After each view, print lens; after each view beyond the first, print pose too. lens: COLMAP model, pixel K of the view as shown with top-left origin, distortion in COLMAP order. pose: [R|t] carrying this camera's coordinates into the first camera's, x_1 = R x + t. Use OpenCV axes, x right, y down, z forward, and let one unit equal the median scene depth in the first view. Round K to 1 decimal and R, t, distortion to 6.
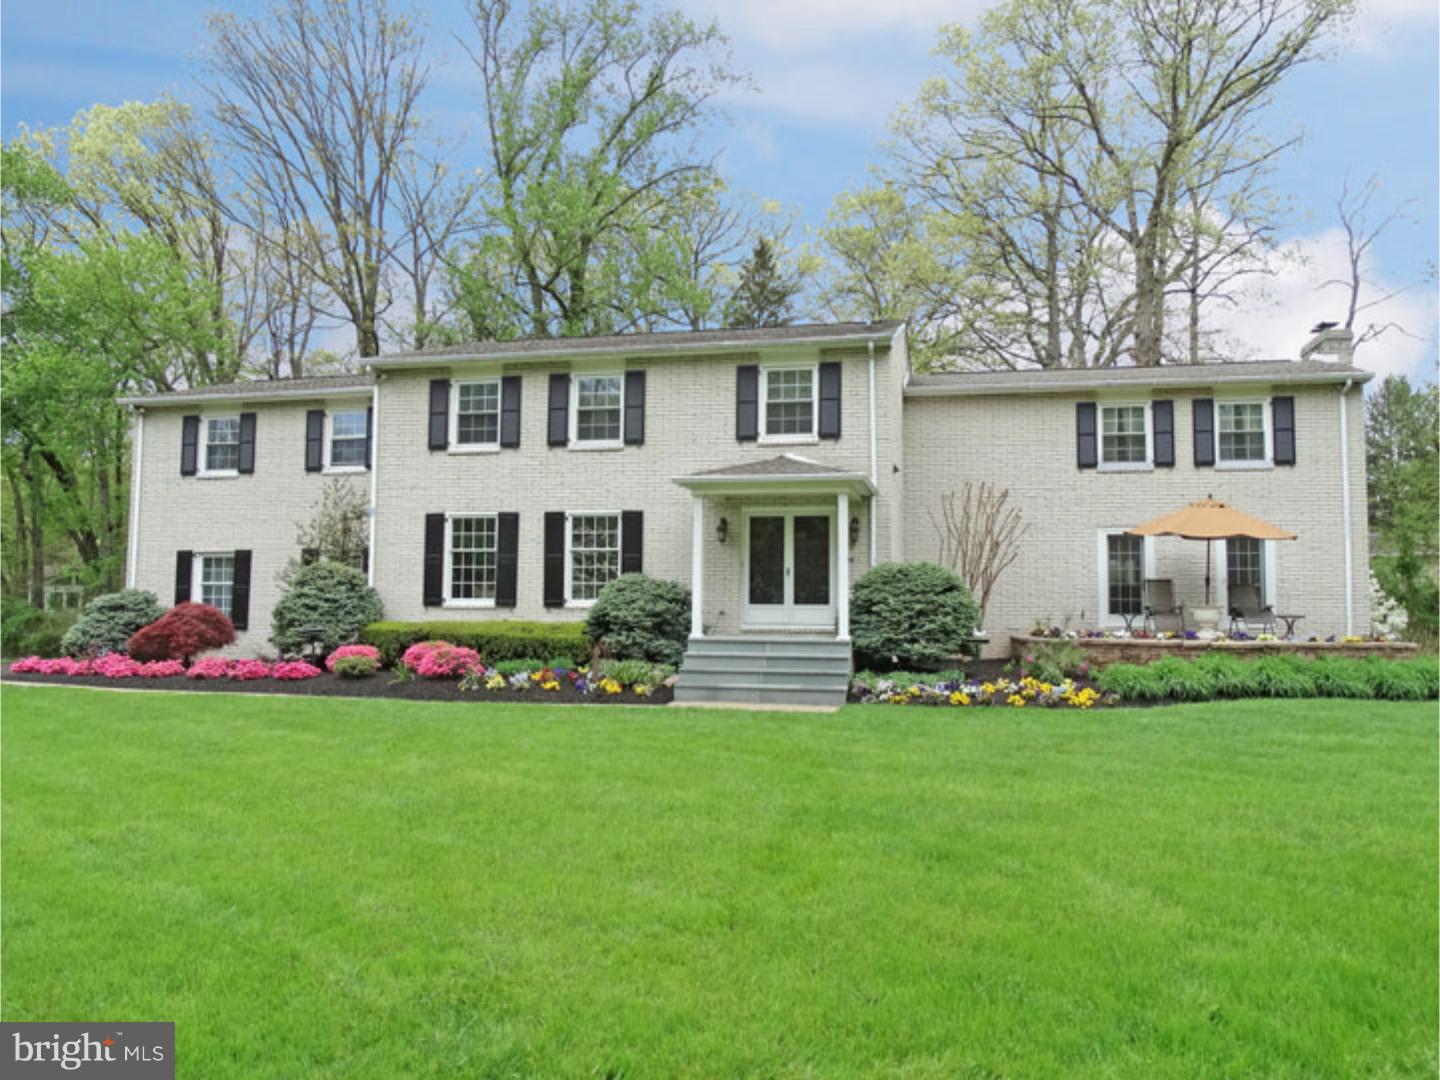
lens RADIAL K [[1043.6, 0, 720.0], [0, 1043.6, 540.0], [0, 0, 1]] dist [-0.005485, 0.002439]
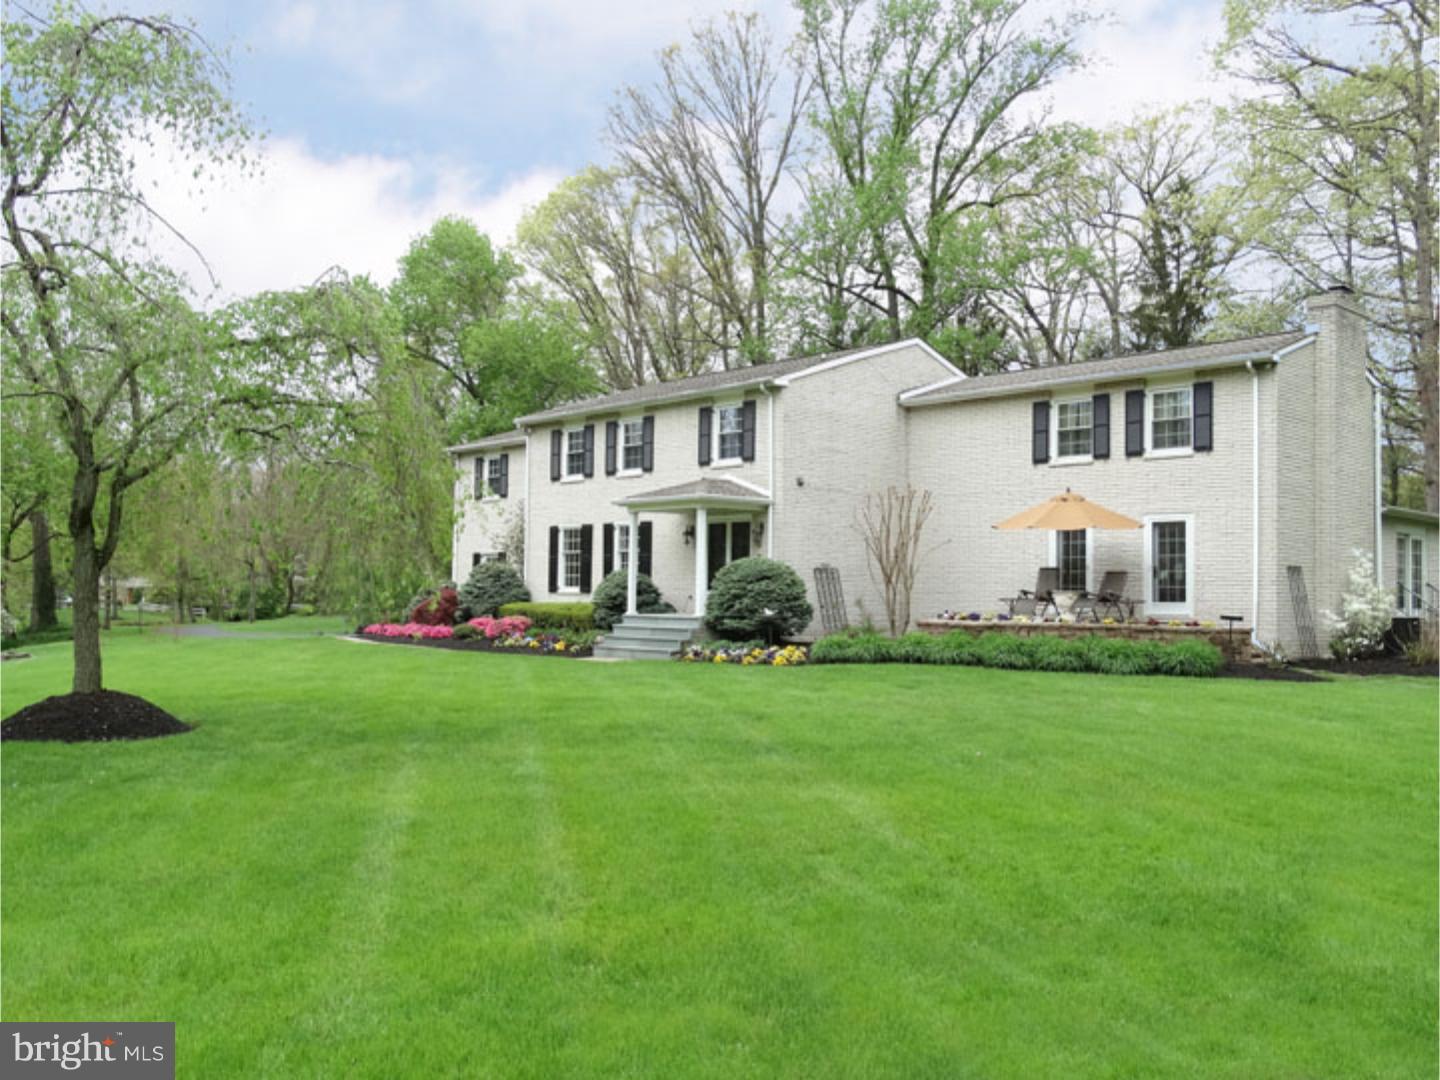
lens RADIAL K [[1256.1, 0, 720.0], [0, 1256.1, 540.0], [0, 0, 1]] dist [0.007526, 0.002660]
pose [[0.827302, -0.024388, -0.561228, 0.856404], [0.035306, 0.999339, 0.008619, -0.013617], [0.560647, -0.026945, 0.827616, -0.272412]]
